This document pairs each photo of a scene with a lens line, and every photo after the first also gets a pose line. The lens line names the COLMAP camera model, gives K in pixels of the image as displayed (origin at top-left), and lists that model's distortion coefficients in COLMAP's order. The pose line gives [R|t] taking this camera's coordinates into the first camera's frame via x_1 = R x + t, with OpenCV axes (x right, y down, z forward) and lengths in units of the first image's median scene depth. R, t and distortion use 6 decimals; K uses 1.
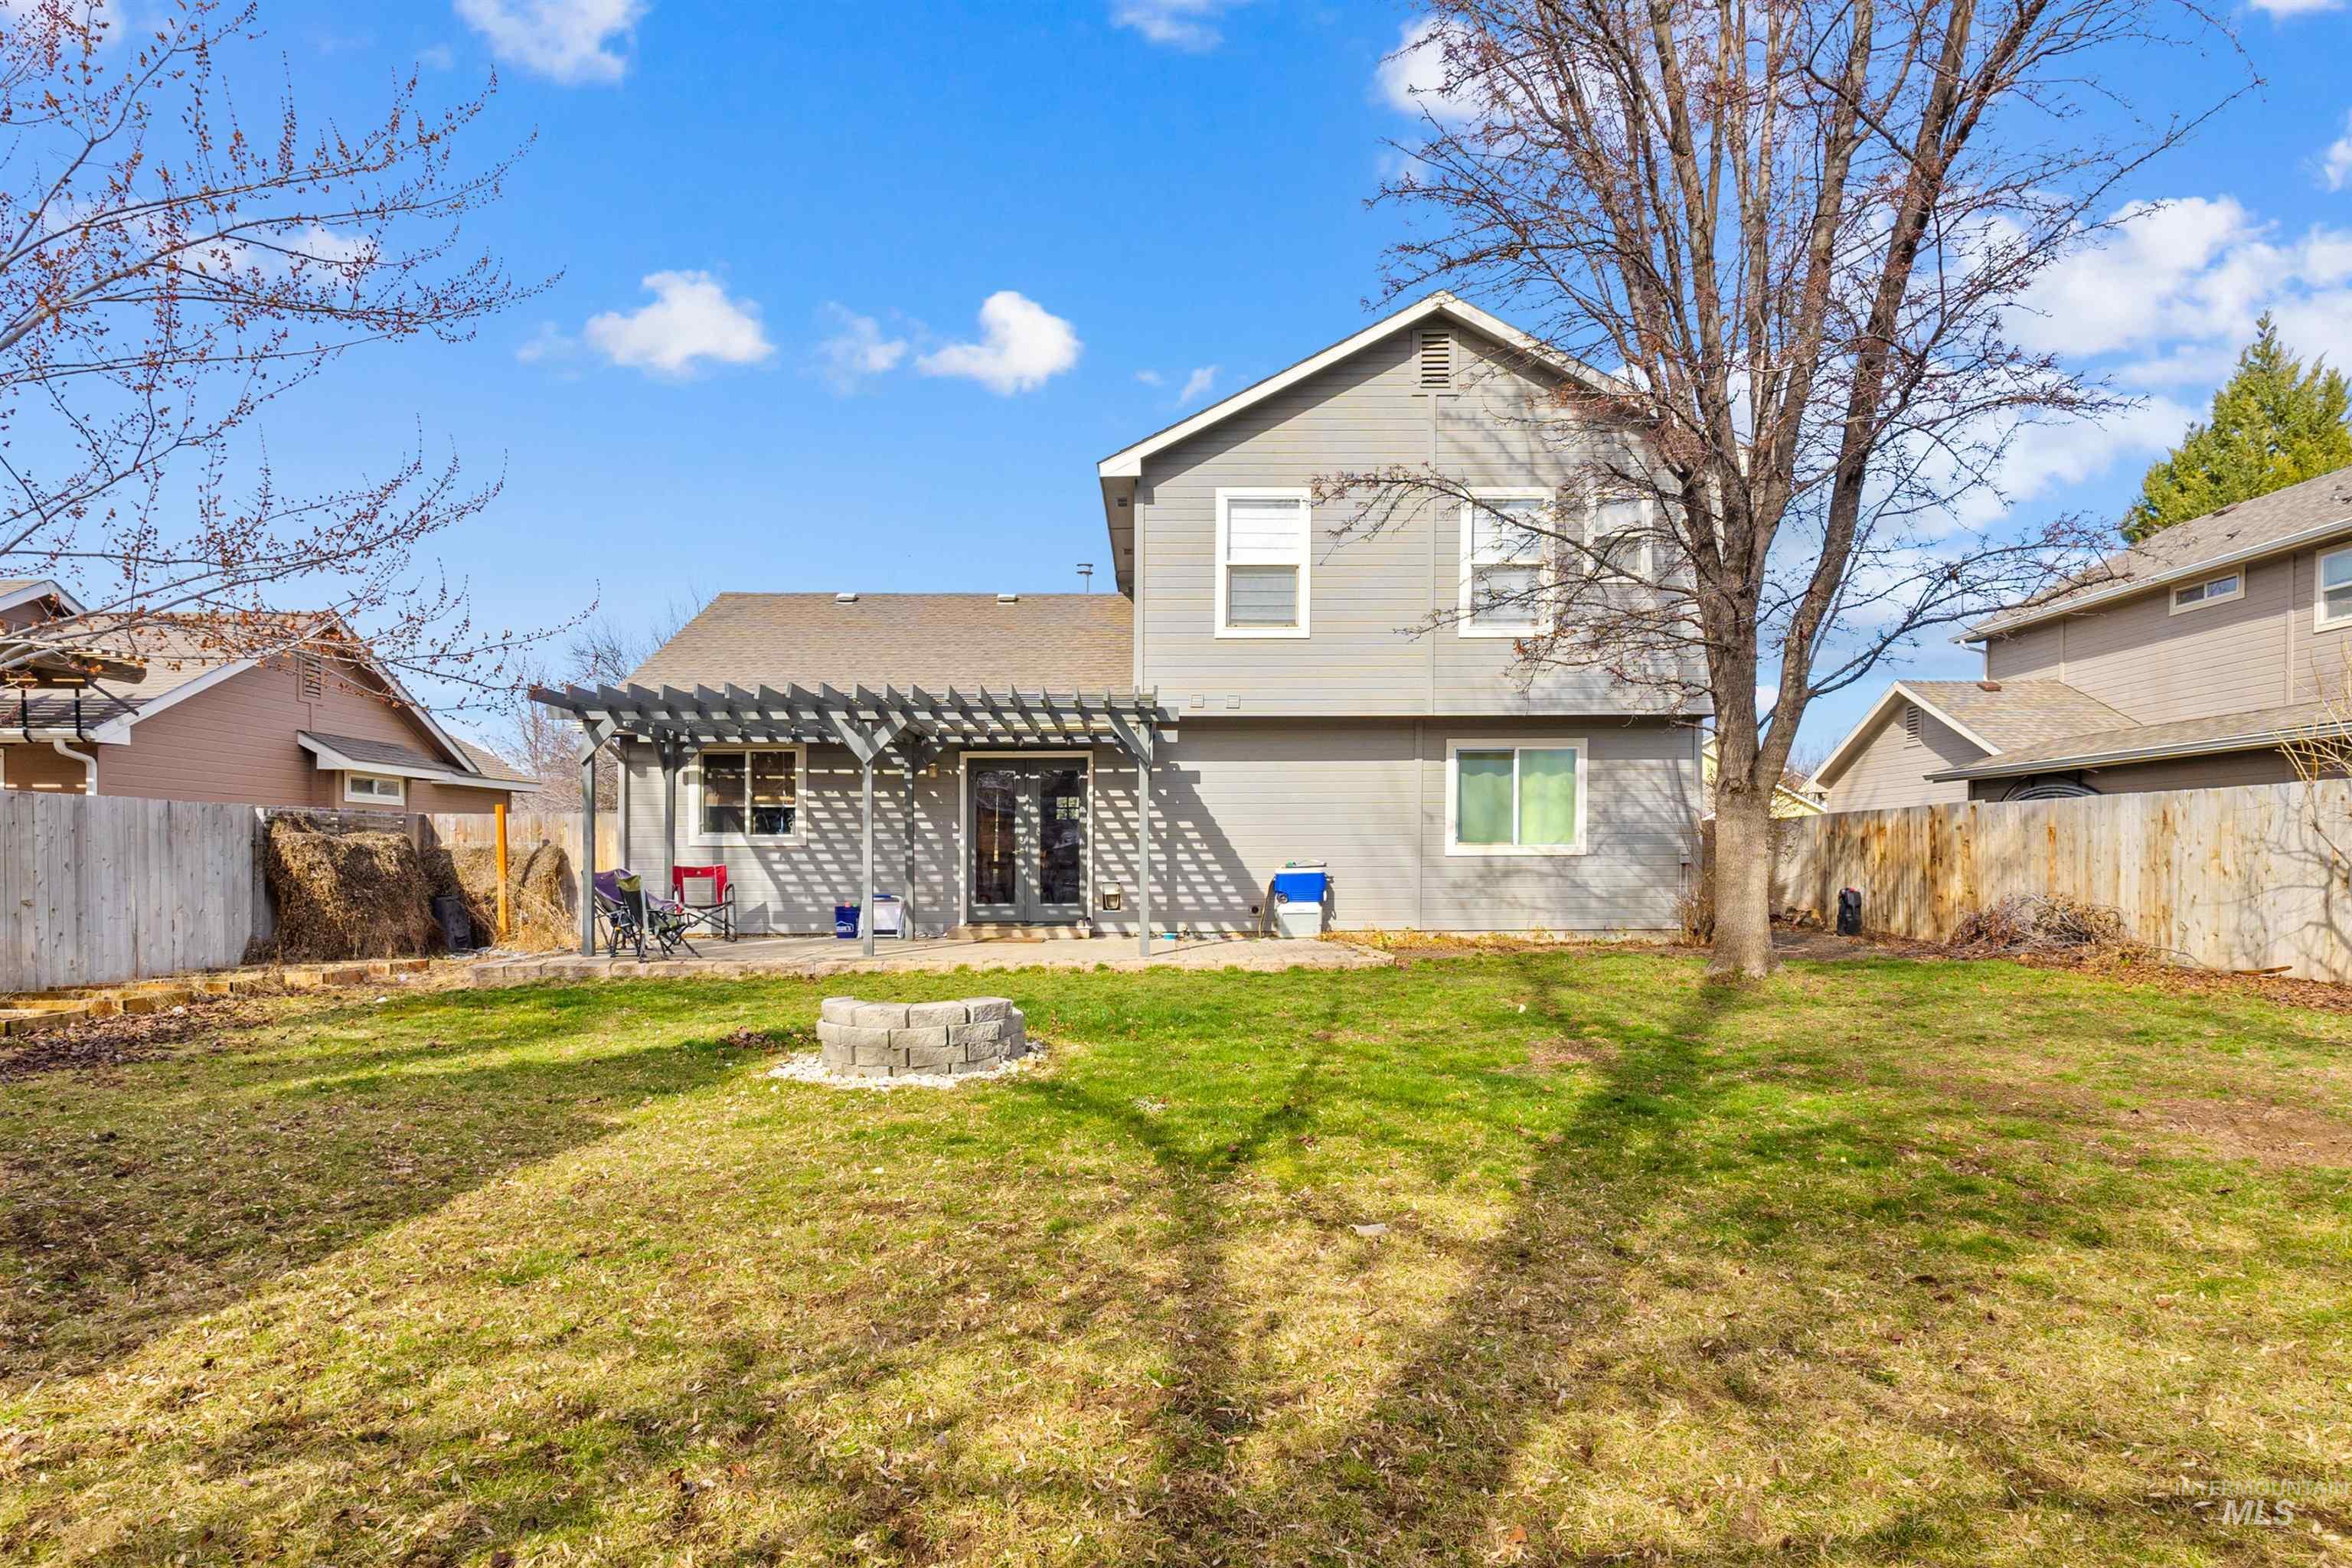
lens RADIAL K [[1244.1, 0, 1185.3], [0, 1244.1, 870.7], [0, 0, 1]] dist [-0.003130, 0.001091]
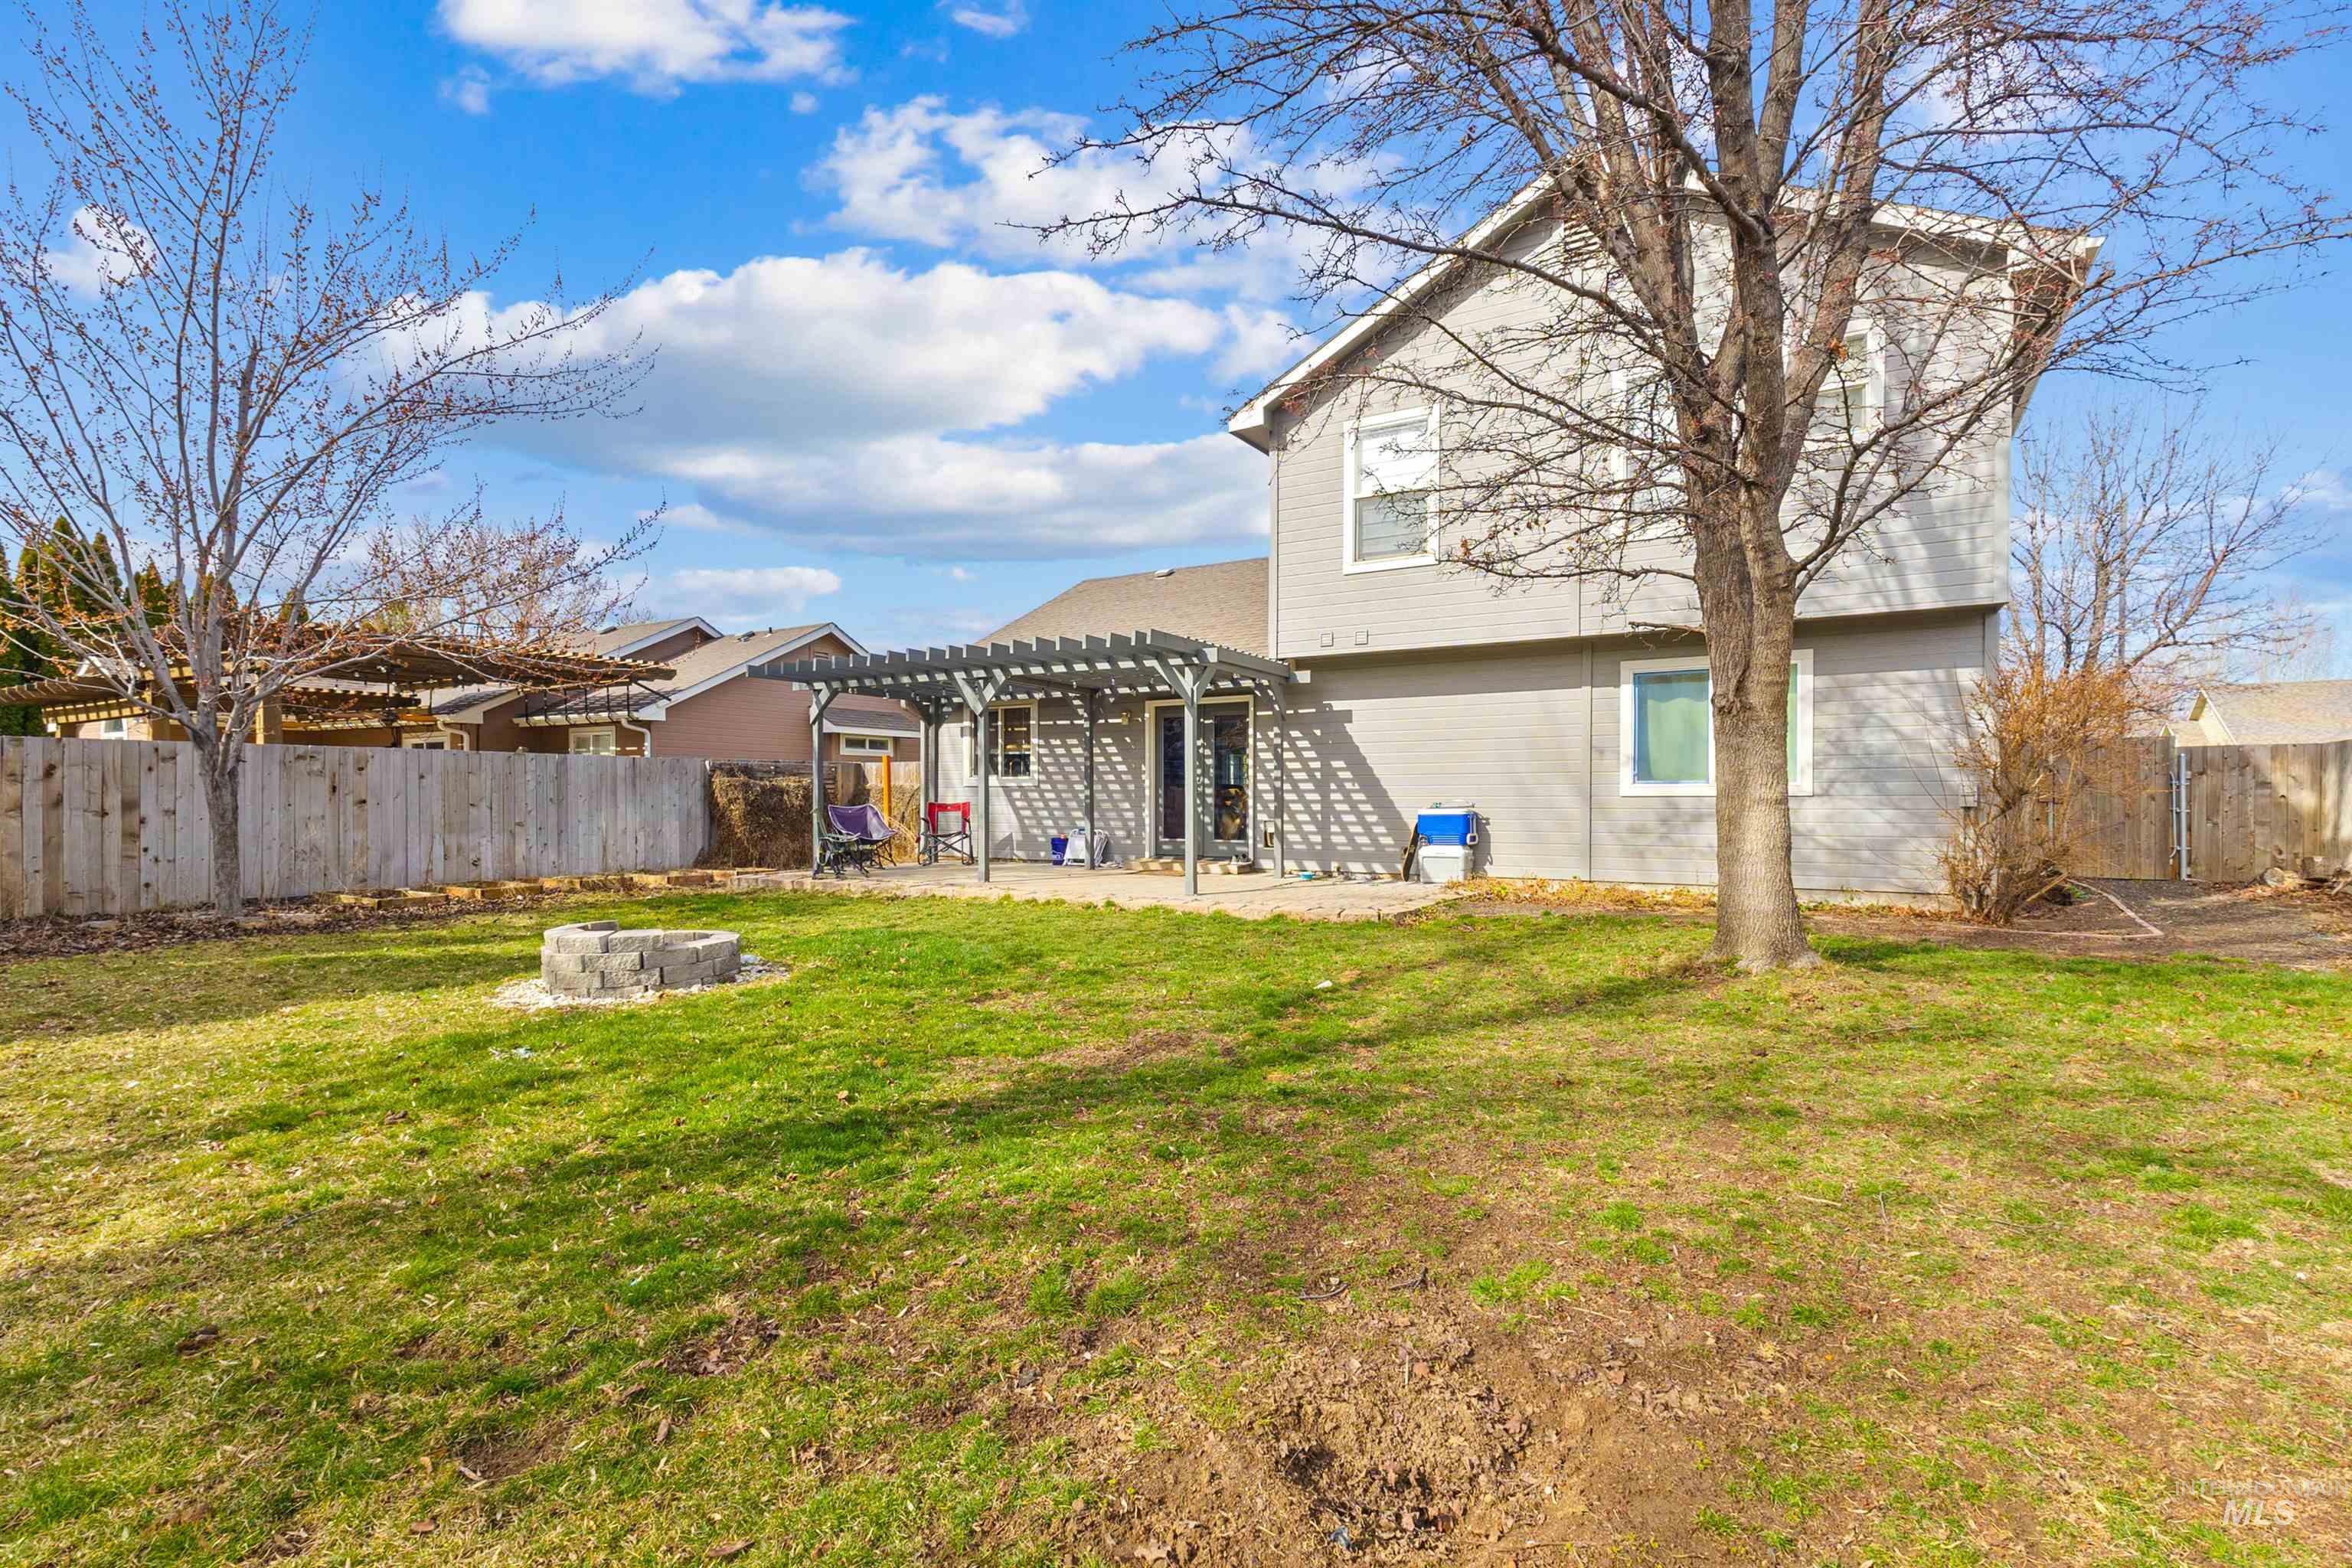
lens RADIAL K [[1052.5, 0, 1183.1], [0, 1052.5, 791.2], [0, 0, 1]] dist [0.000244, -0.000189]
pose [[0.851045, 0.000721, -0.525092, 0.340487], [-0.006548, 0.999936, -0.009240, -0.006677], [0.525052, 0.011302, 0.850995, 0.217831]]
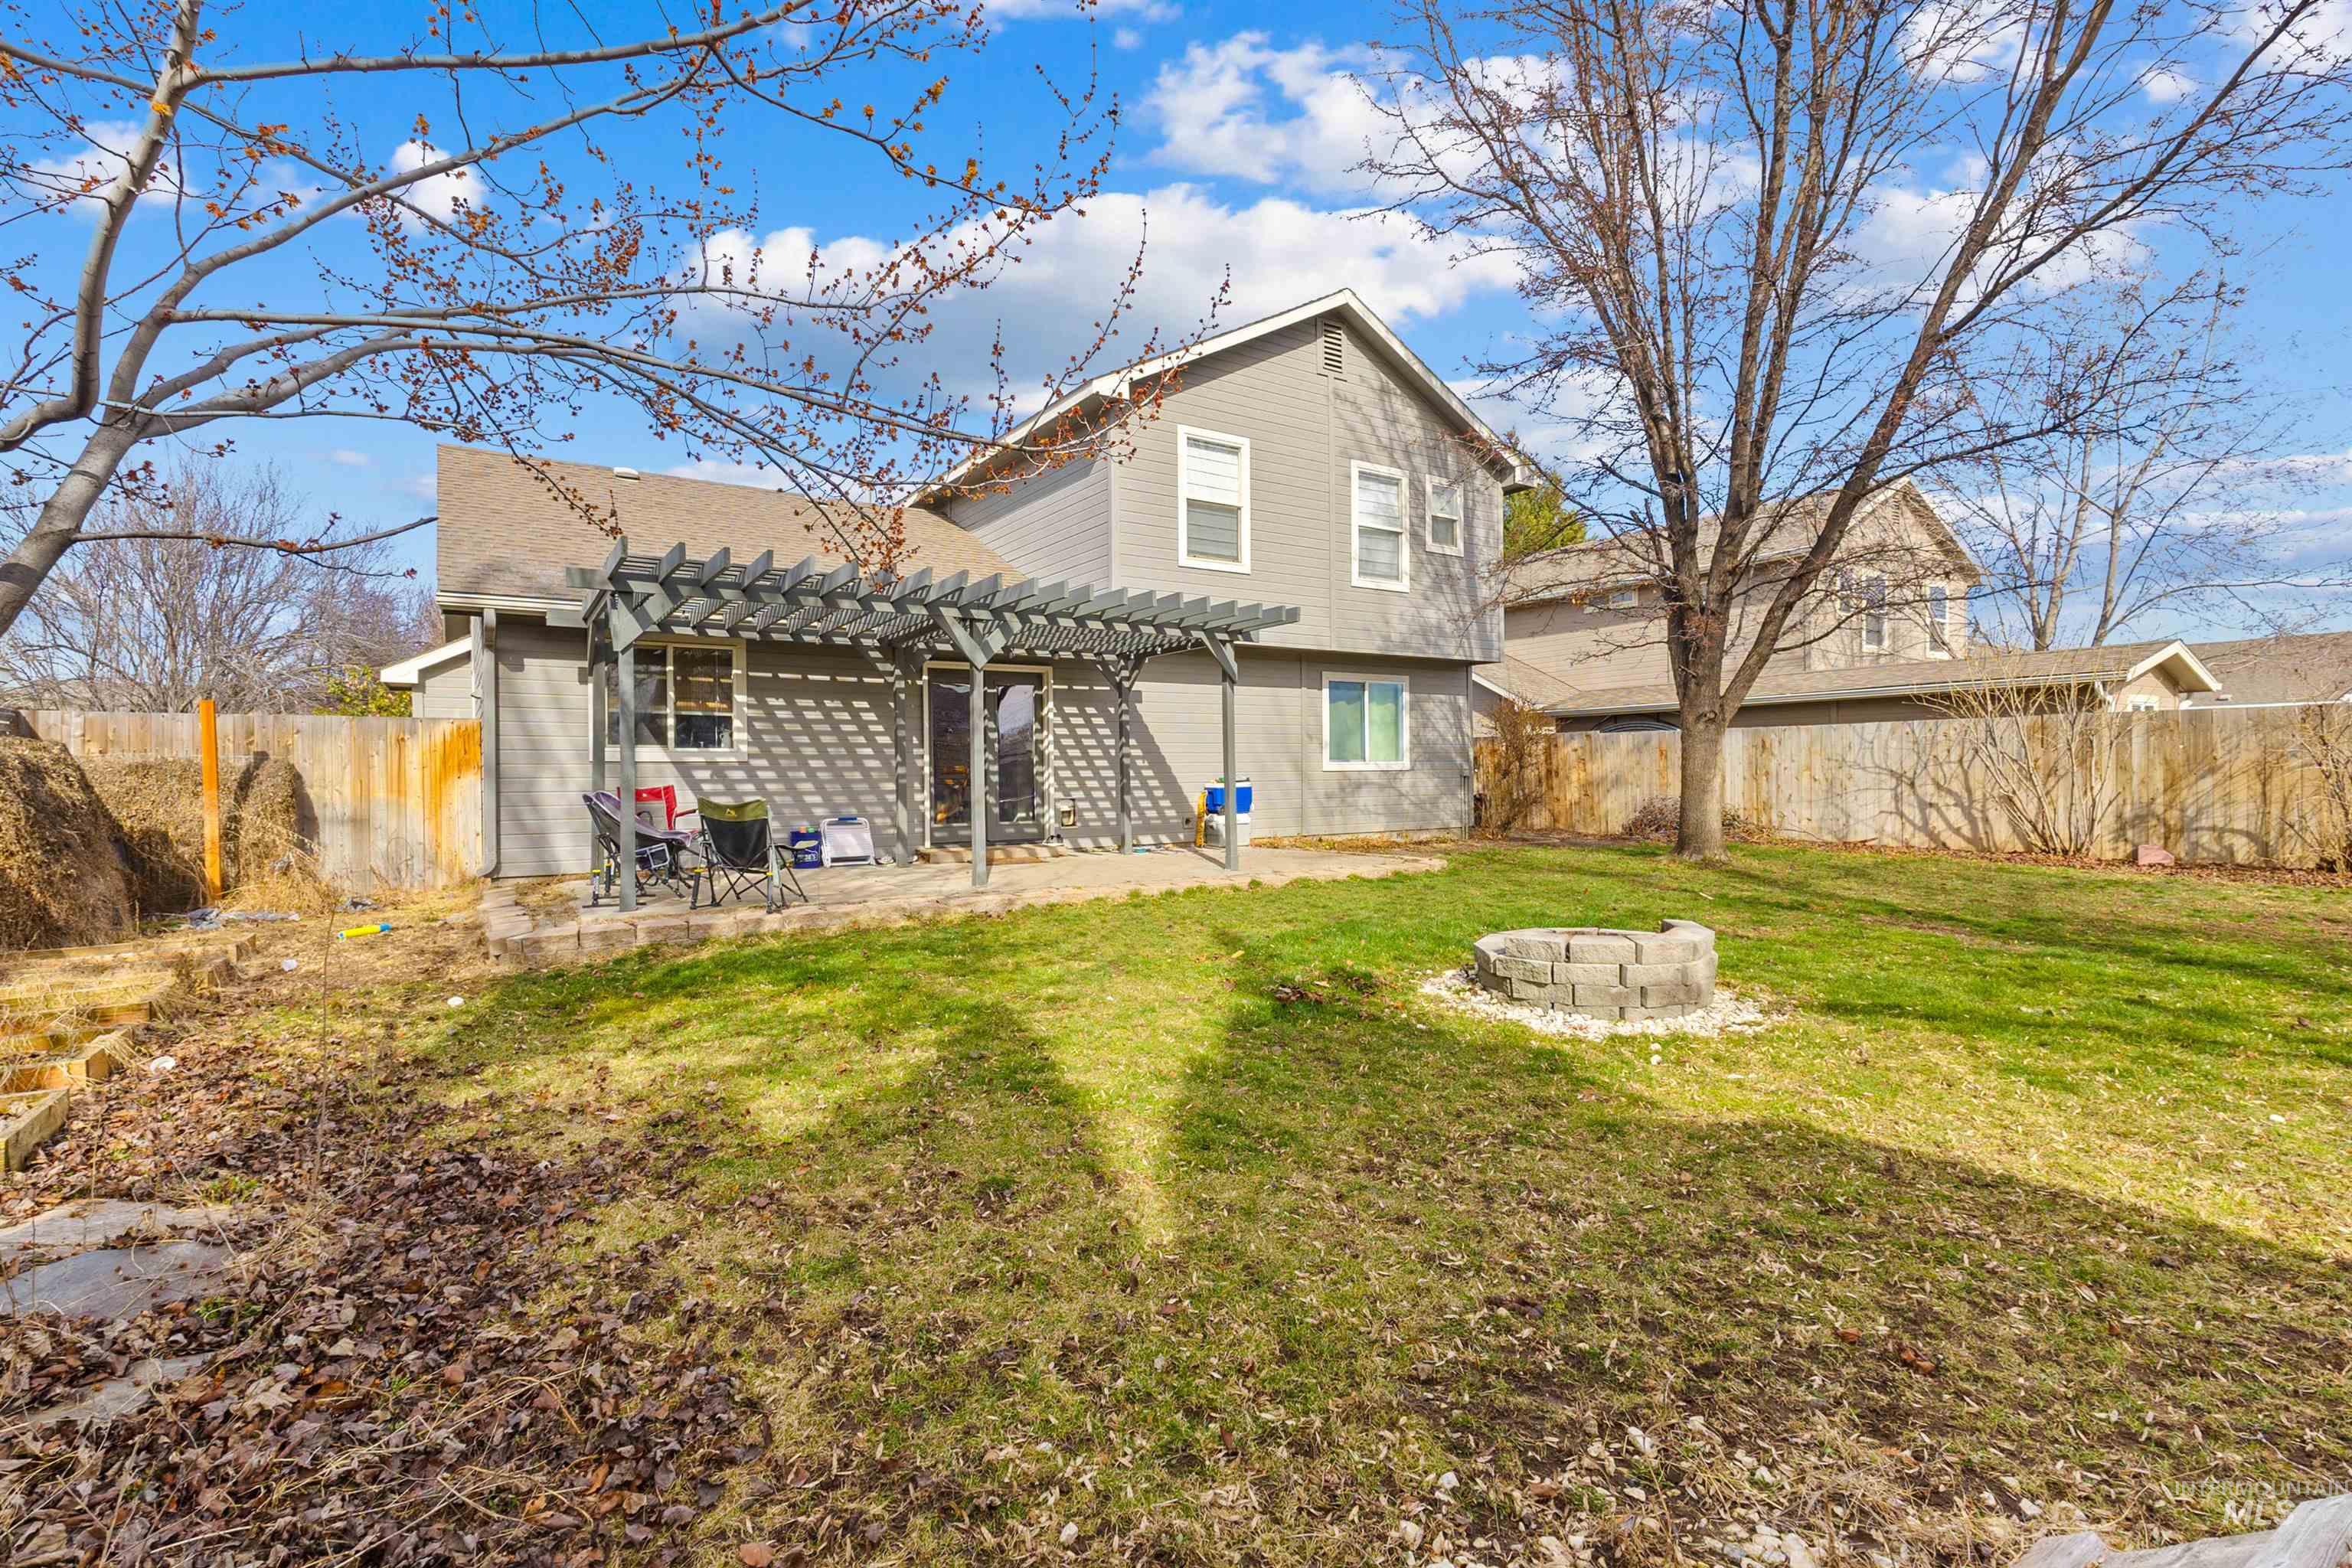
lens RADIAL K [[1052.5, 0, 1187.8], [0, 1052.5, 772.0], [0, 0, 1]] dist [0.000244, -0.000189]
pose [[0.846624, -0.003698, 0.532179, -0.430270], [0.009800, 0.999915, -0.008642, -0.003894], [-0.532101, 0.012532, 0.846588, 0.232997]]
